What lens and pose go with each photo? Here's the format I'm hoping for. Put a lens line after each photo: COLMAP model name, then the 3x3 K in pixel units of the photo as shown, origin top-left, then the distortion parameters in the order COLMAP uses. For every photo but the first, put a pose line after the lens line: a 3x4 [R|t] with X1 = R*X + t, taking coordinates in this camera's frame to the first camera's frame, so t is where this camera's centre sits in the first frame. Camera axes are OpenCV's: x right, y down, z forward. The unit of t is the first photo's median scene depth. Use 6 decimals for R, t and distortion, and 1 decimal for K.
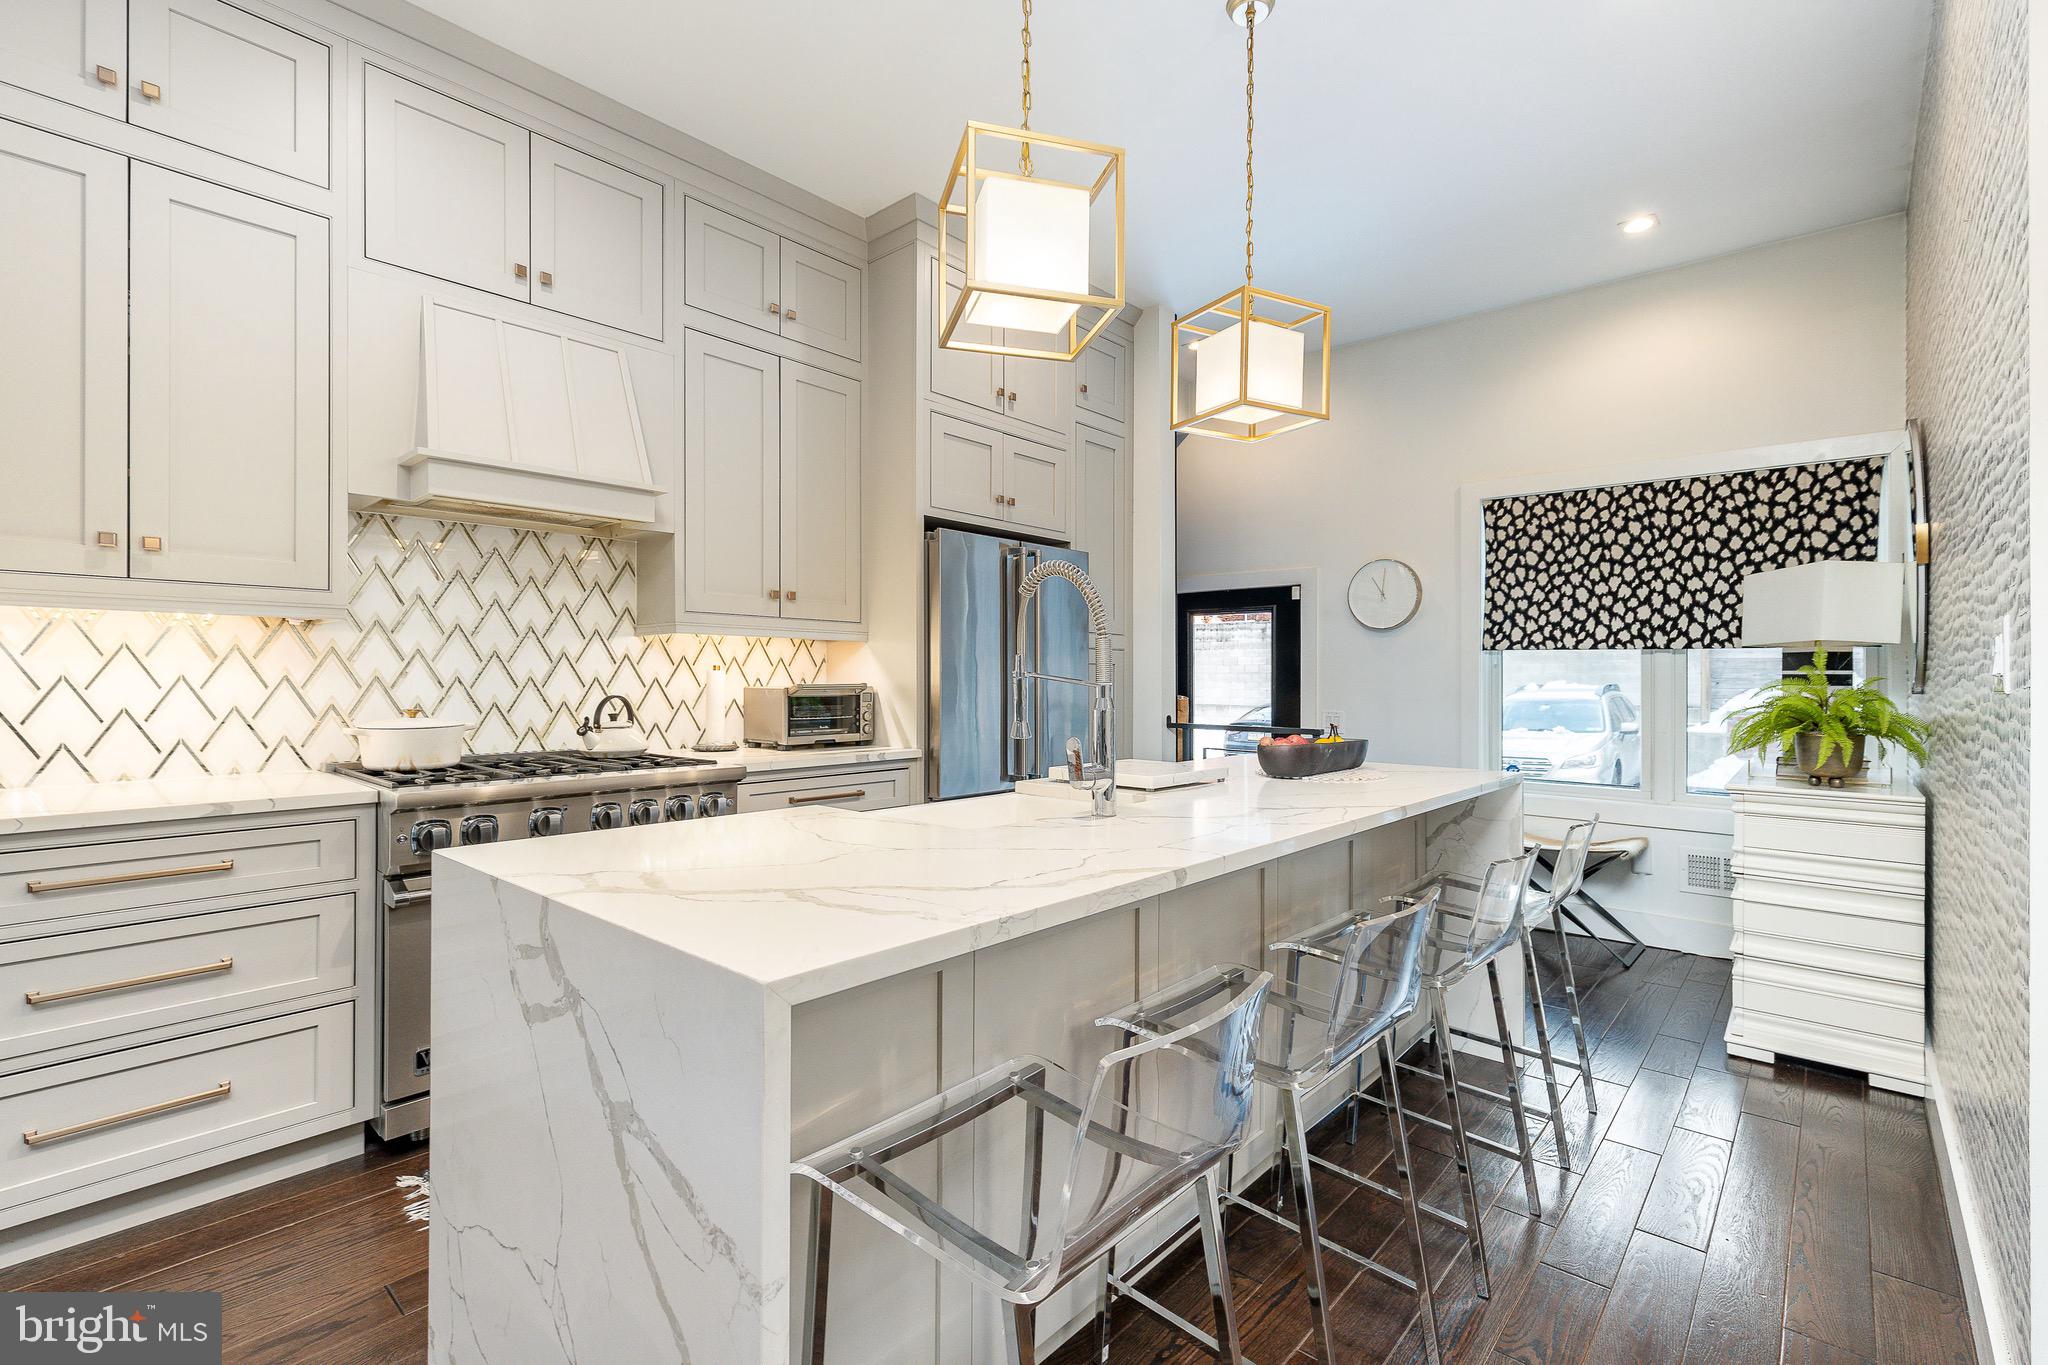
lens RADIAL K [[919.0, 0, 1020.9], [0, 919.0, 675.2], [0, 0, 1]] dist [0.003349, 0.000068]
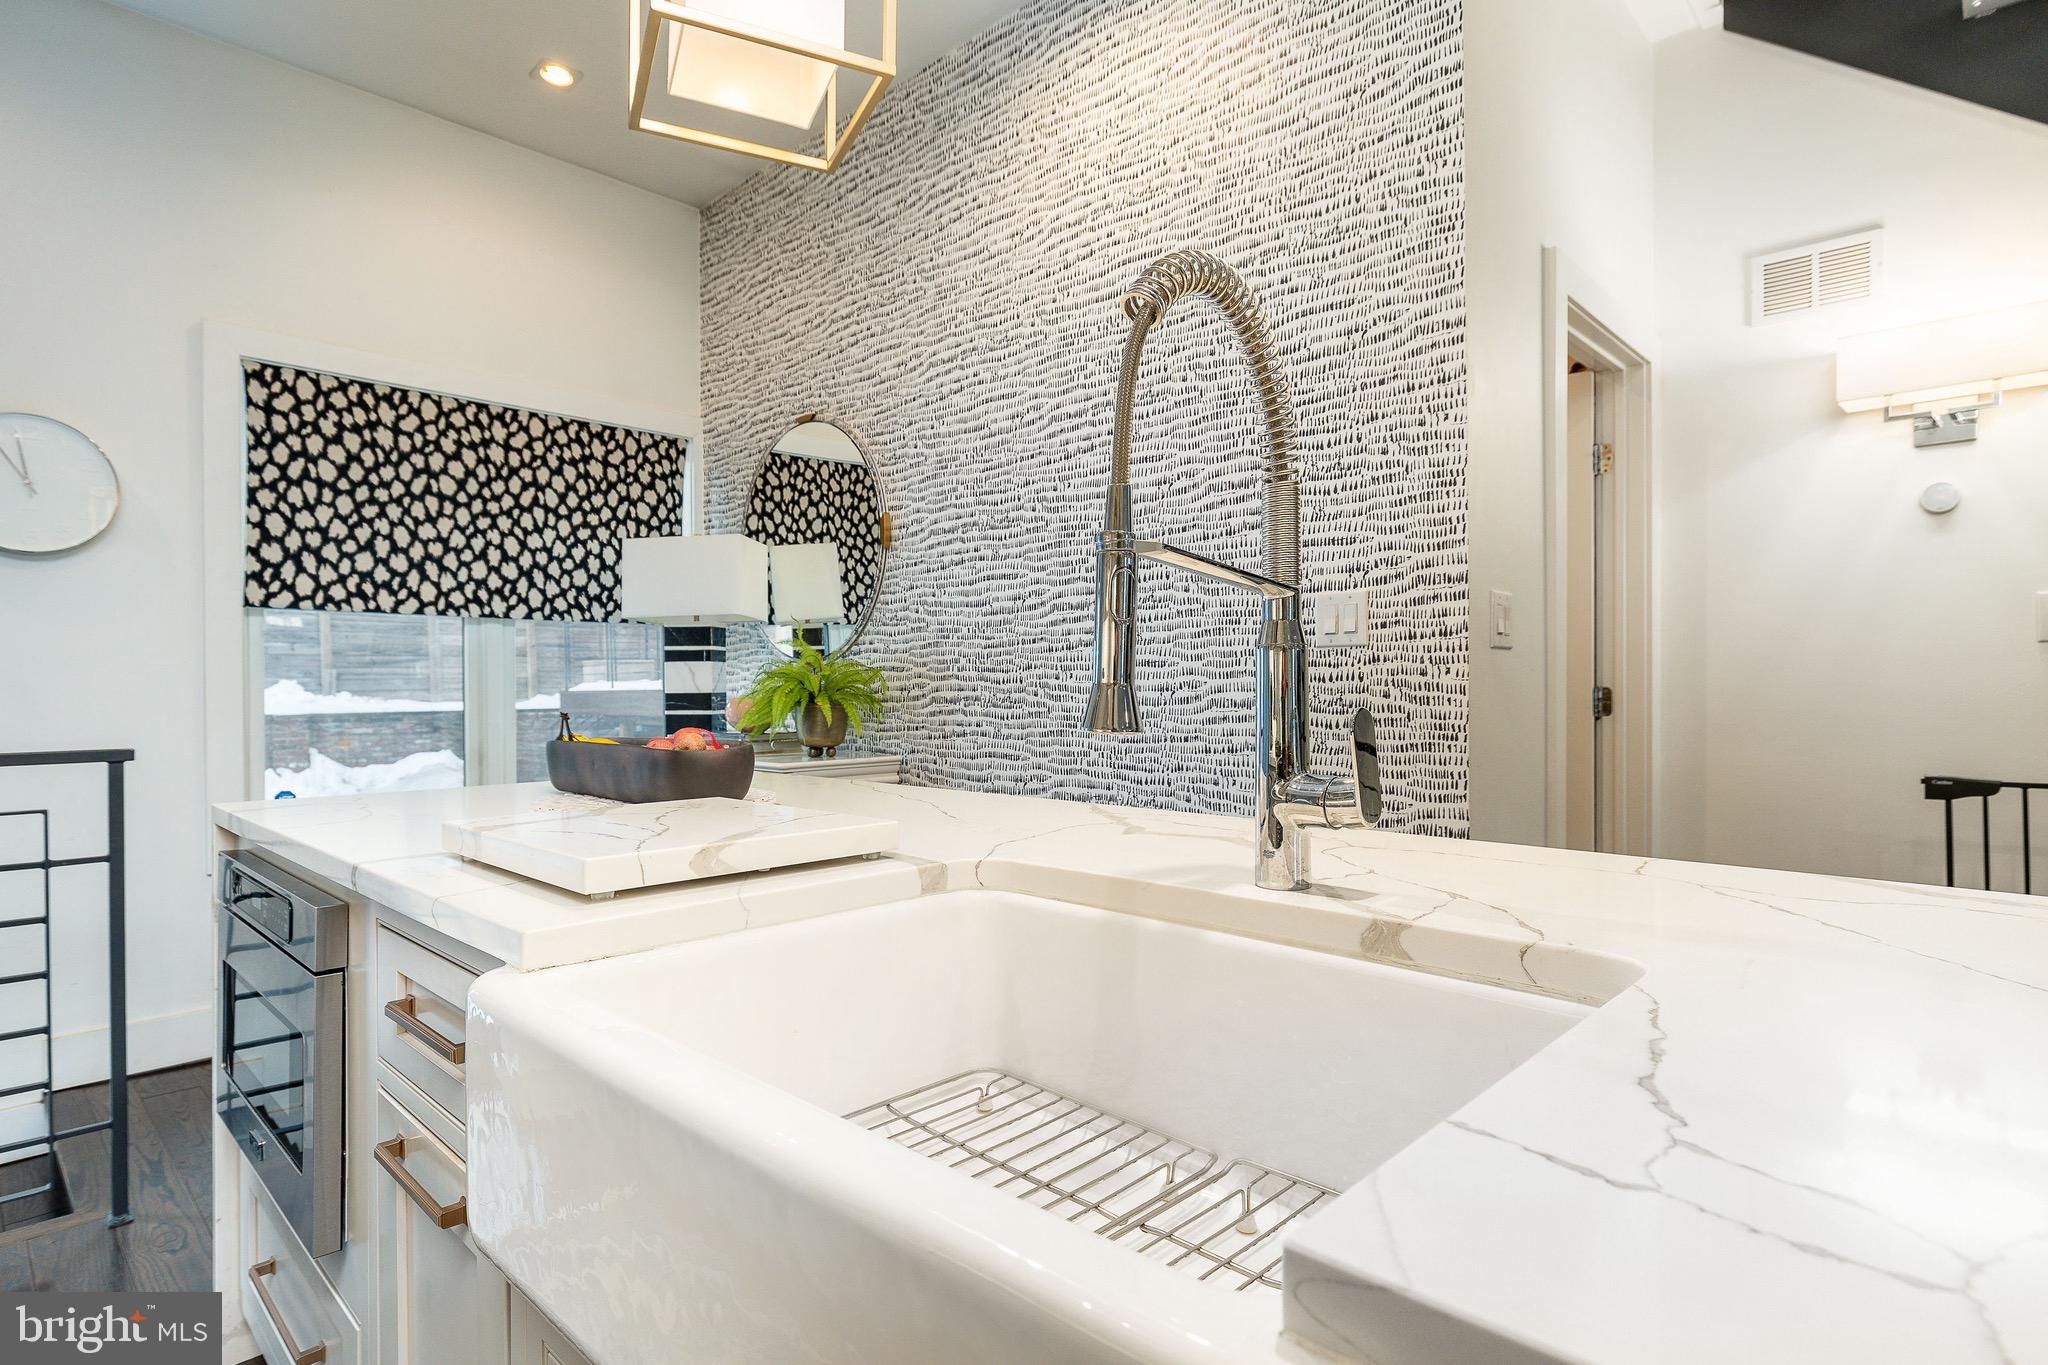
lens RADIAL K [[1059.0, 0, 1034.2], [0, 1059.0, 682.8], [0, 0, 1]] dist [-0.003022, -0.001130]
pose [[0.033607, -0.004782, 0.999424, -0.217895], [0.003361, 0.999983, 0.004672, 0.026794], [-0.999429, 0.003202, 0.033623, 0.566829]]
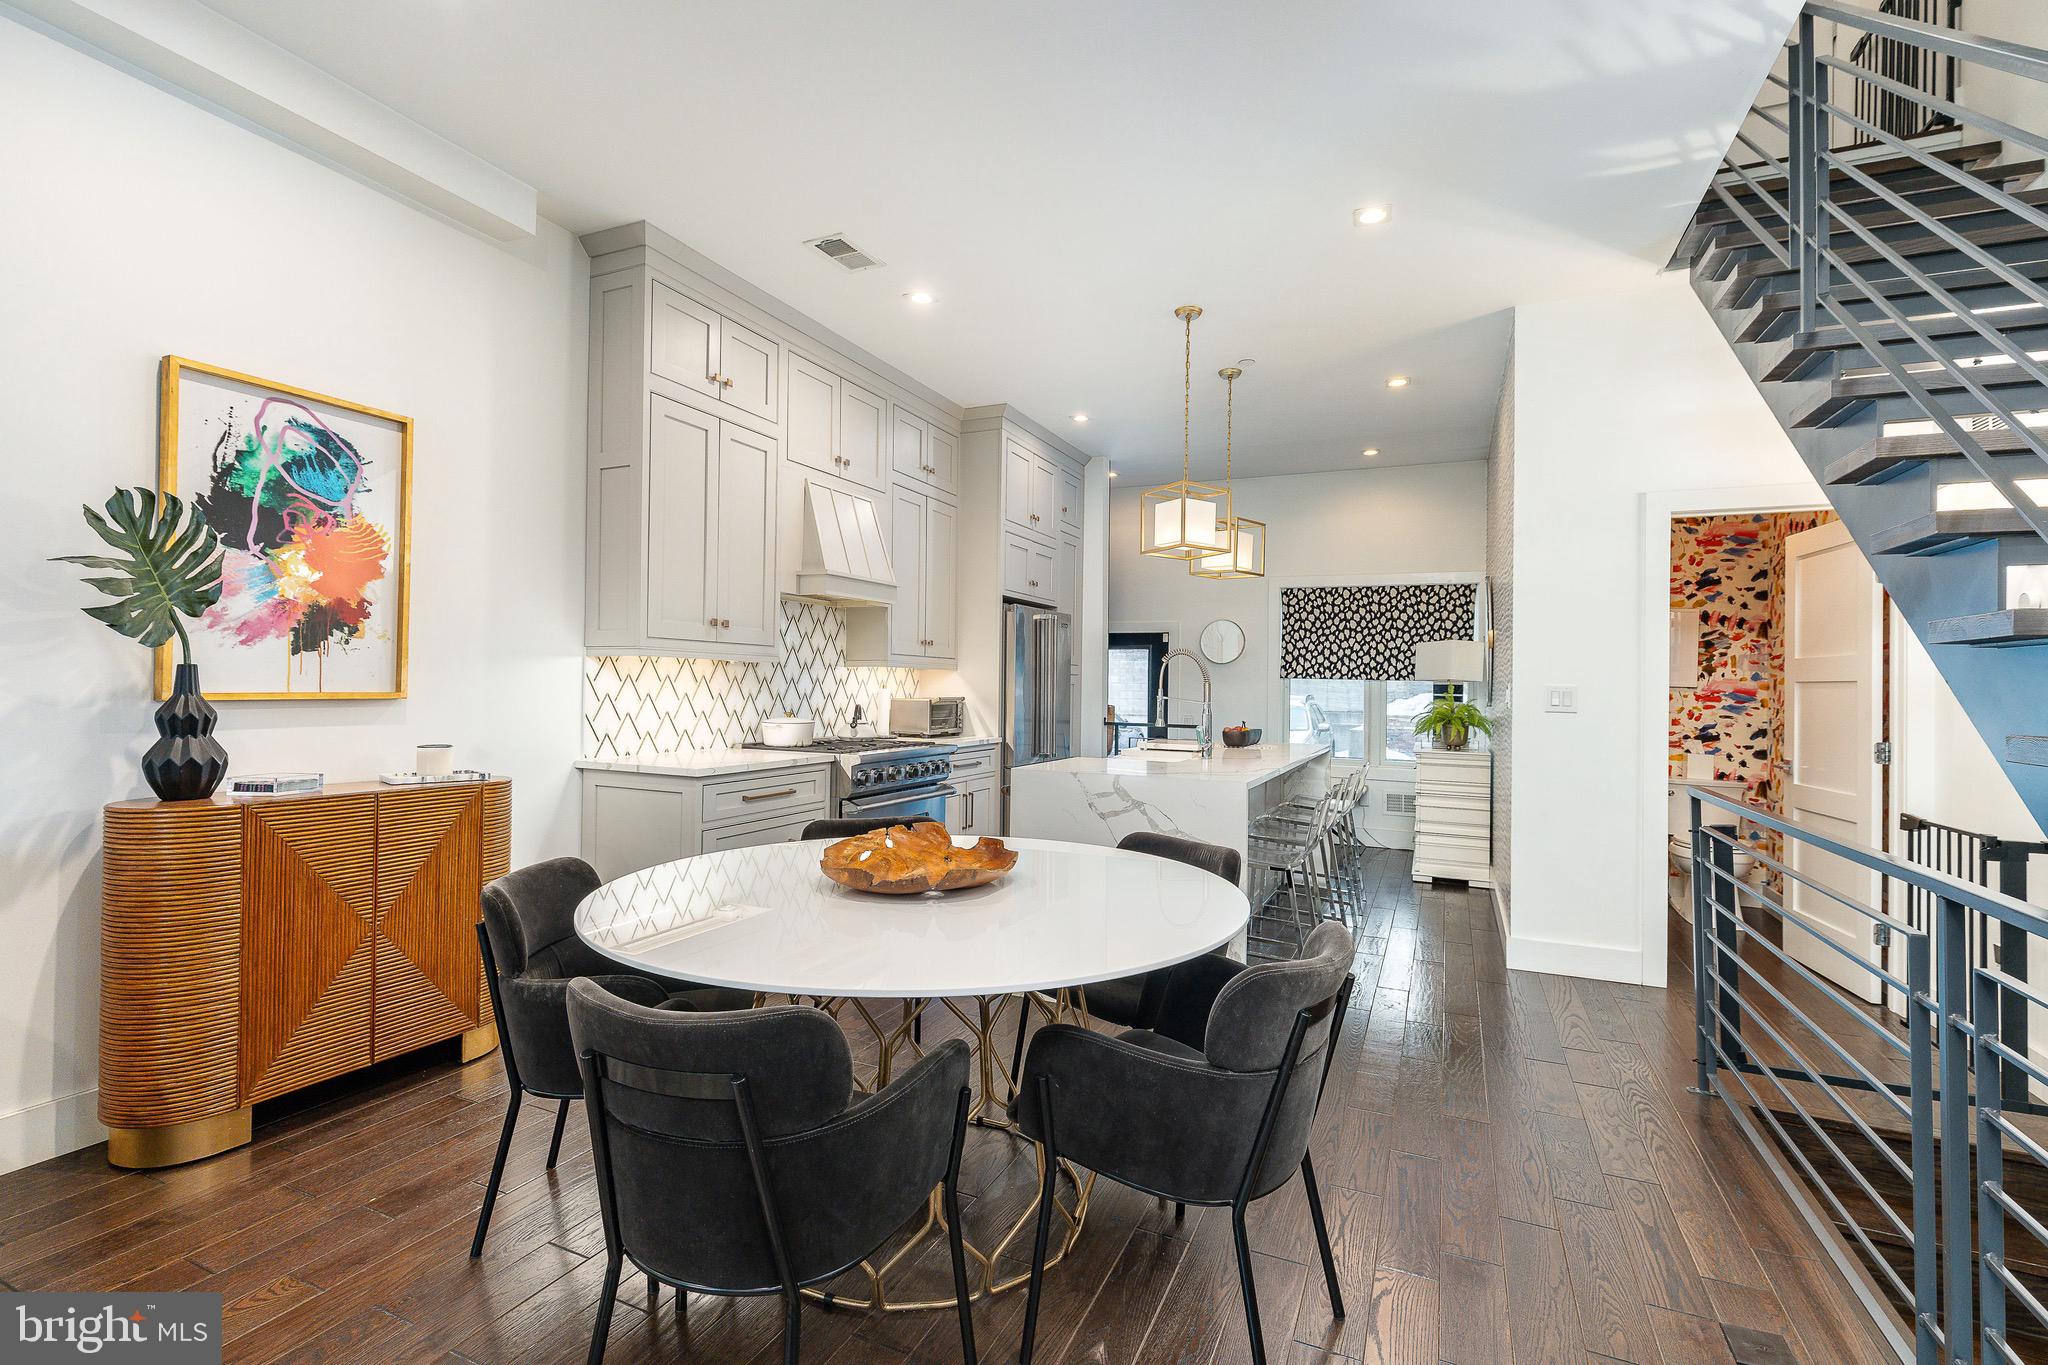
lens RADIAL K [[919.0, 0, 1016.0], [0, 919.0, 677.0], [0, 0, 1]] dist [0.003349, 0.000068]
pose [[0.957449, 0.012774, 0.288319, -0.542768], [-0.012105, 0.999918, -0.004103, -0.020351], [-0.288348, 0.000438, 0.957526, -0.568673]]
